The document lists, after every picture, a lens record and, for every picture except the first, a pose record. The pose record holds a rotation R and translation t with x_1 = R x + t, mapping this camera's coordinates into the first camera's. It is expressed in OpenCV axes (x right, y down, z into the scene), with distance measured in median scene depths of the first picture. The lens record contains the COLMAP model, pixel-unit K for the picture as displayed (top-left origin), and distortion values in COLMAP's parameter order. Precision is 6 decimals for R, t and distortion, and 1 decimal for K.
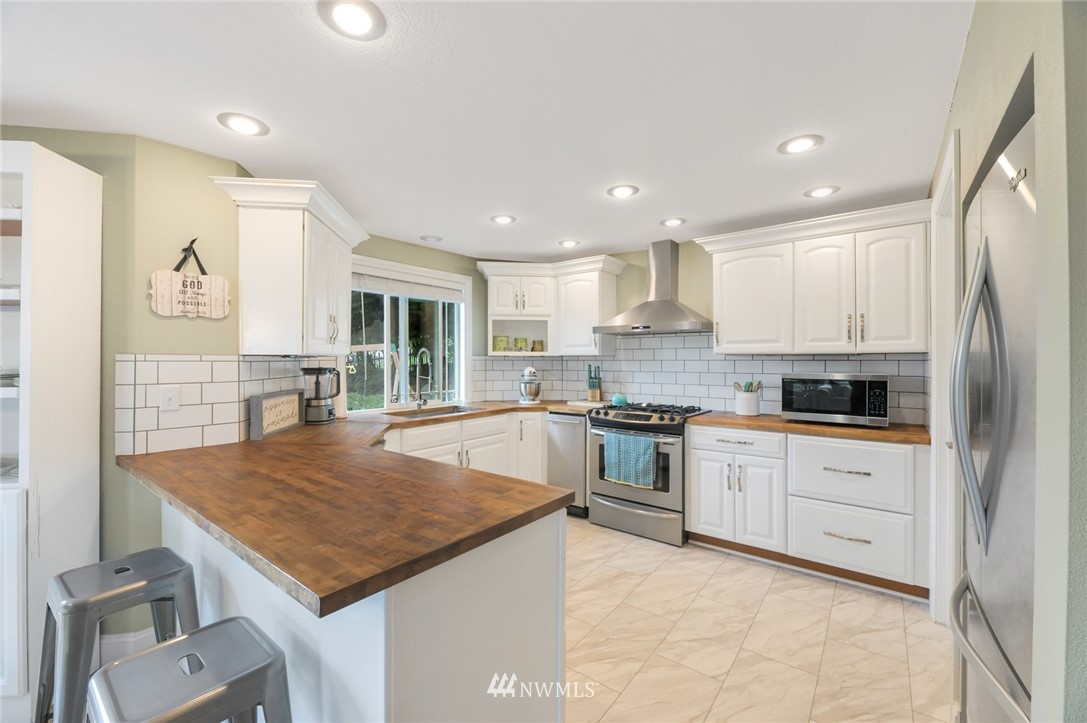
lens RADIAL K [[441.9, 0, 542.3], [0, 441.9, 360.8], [0, 0, 1]] dist [0.001628, -0.004195]
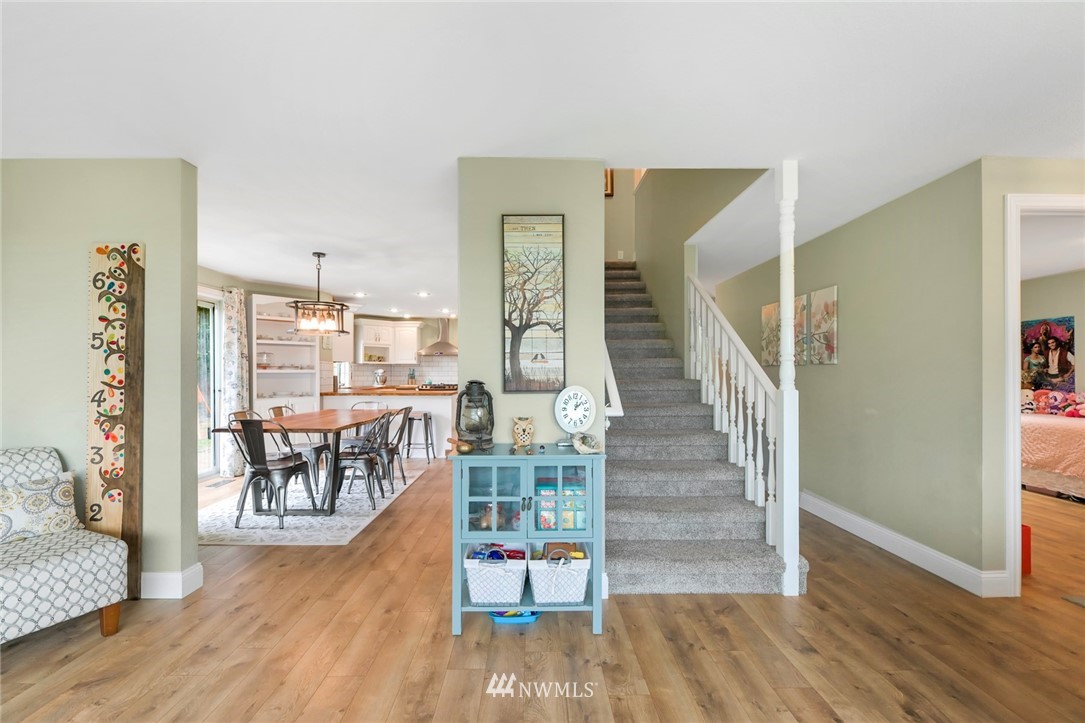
lens RADIAL K [[441.1, 0, 535.7], [0, 441.1, 372.5], [0, 0, 1]] dist [0.001628, -0.004195]
pose [[0.780396, 0.003481, 0.625277, -1.001343], [-0.001331, 0.999991, -0.003906, 0.049057], [-0.625285, 0.002216, 0.780393, -1.436464]]
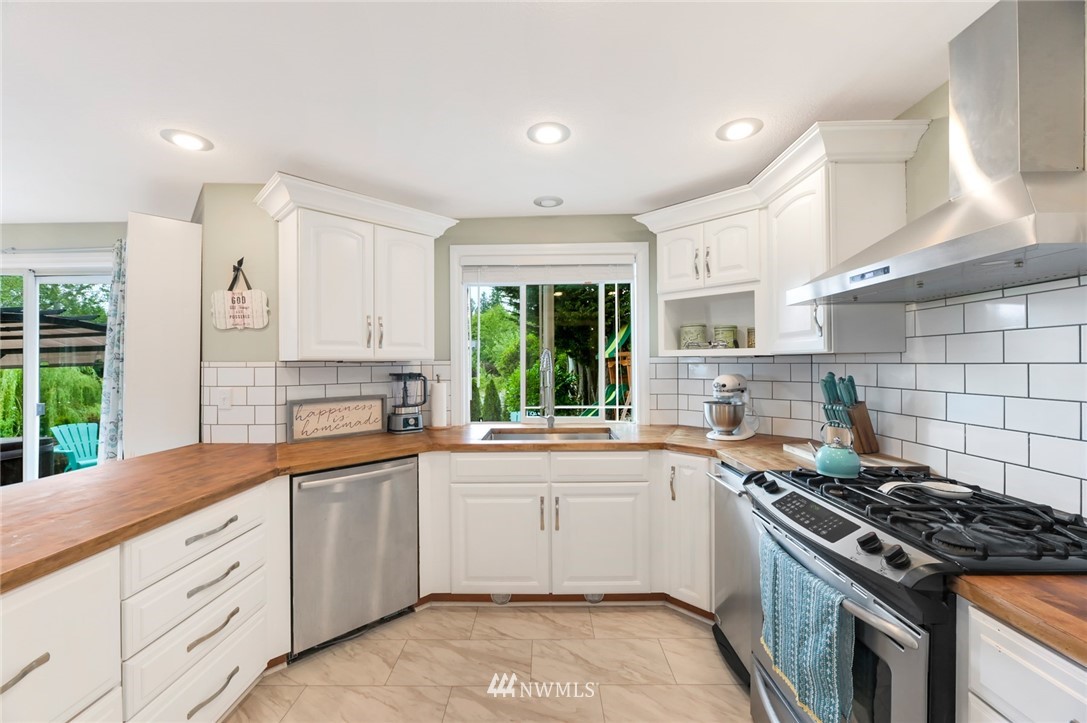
lens RADIAL K [[441.9, 0, 538.2], [0, 441.9, 361.2], [0, 0, 1]] dist [0.001628, -0.004195]
pose [[0.599987, -0.006296, -0.799985, 0.376413], [0.005317, 0.999978, -0.003883, -0.004163], [0.799992, -0.001924, 0.600008, 0.601080]]
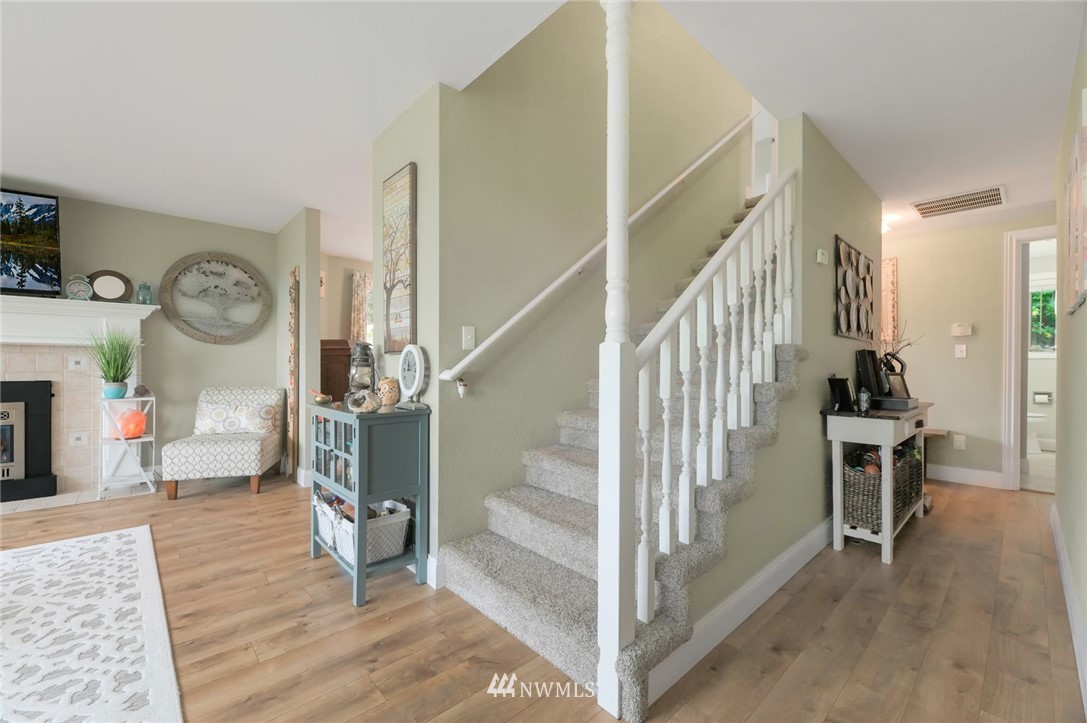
lens RADIAL K [[441.9, 0, 537.0], [0, 441.9, 369.6], [0, 0, 1]] dist [0.001628, -0.004195]
pose [[0.987522, 0.007504, -0.157305, -0.228369], [-0.005075, 0.999862, 0.015836, 0.092051], [0.157402, -0.014840, 0.987423, -1.538052]]
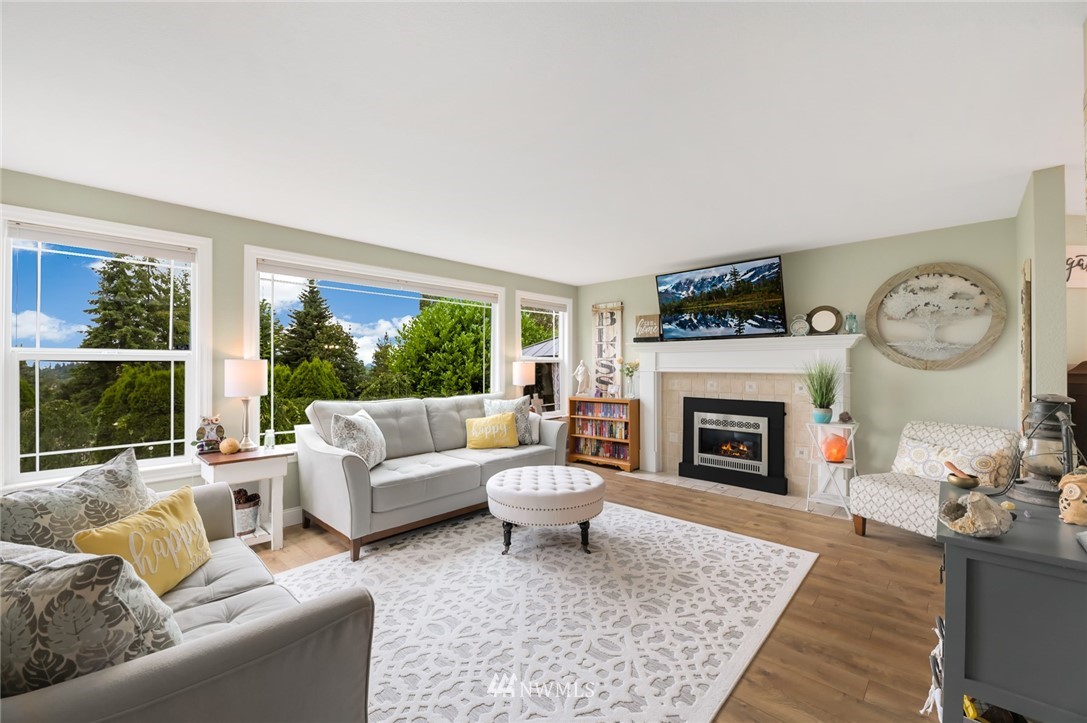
lens RADIAL K [[441.9, 0, 547.1], [0, 441.9, 364.7], [0, 0, 1]] dist [0.001628, -0.004195]
pose [[-0.071495, 0.001530, -0.997440, -0.180100], [0.002728, 0.999995, 0.001338, 0.025957], [0.997437, -0.002625, -0.071499, -1.291612]]
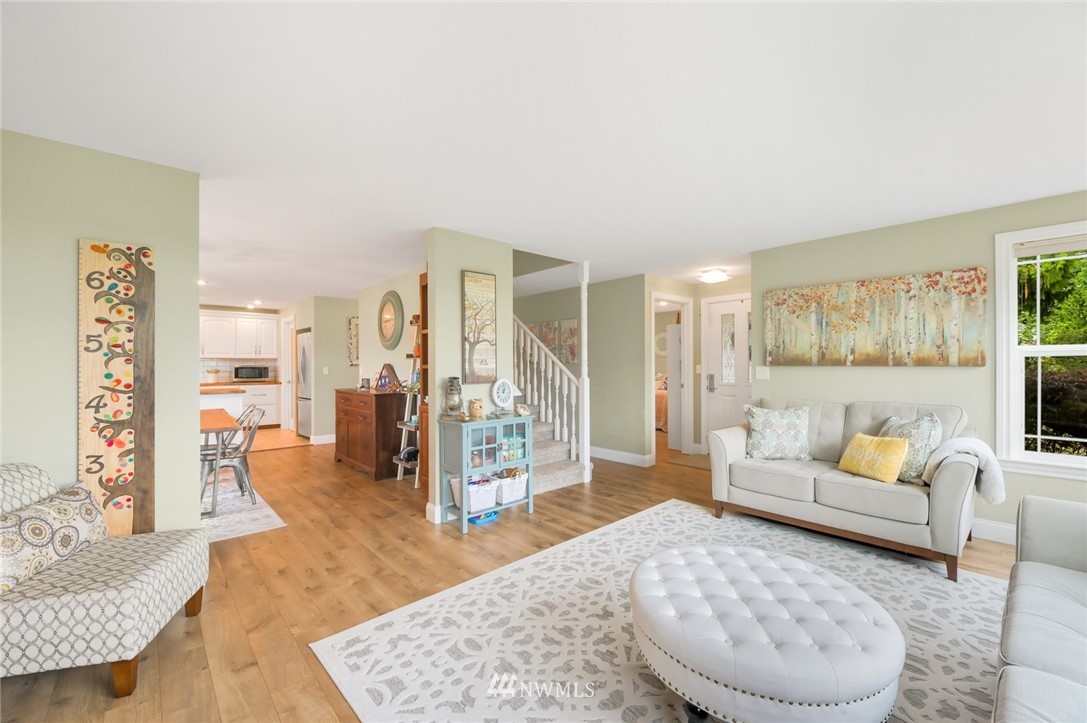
lens RADIAL K [[441.9, 0, 538.4], [0, 441.9, 362.0], [0, 0, 1]] dist [0.001628, -0.004195]
pose [[0.170163, 0.006641, 0.985394, -1.675442], [0.004075, 0.999964, -0.007442, 0.031827], [-0.985408, 0.005282, 0.170130, -1.218675]]
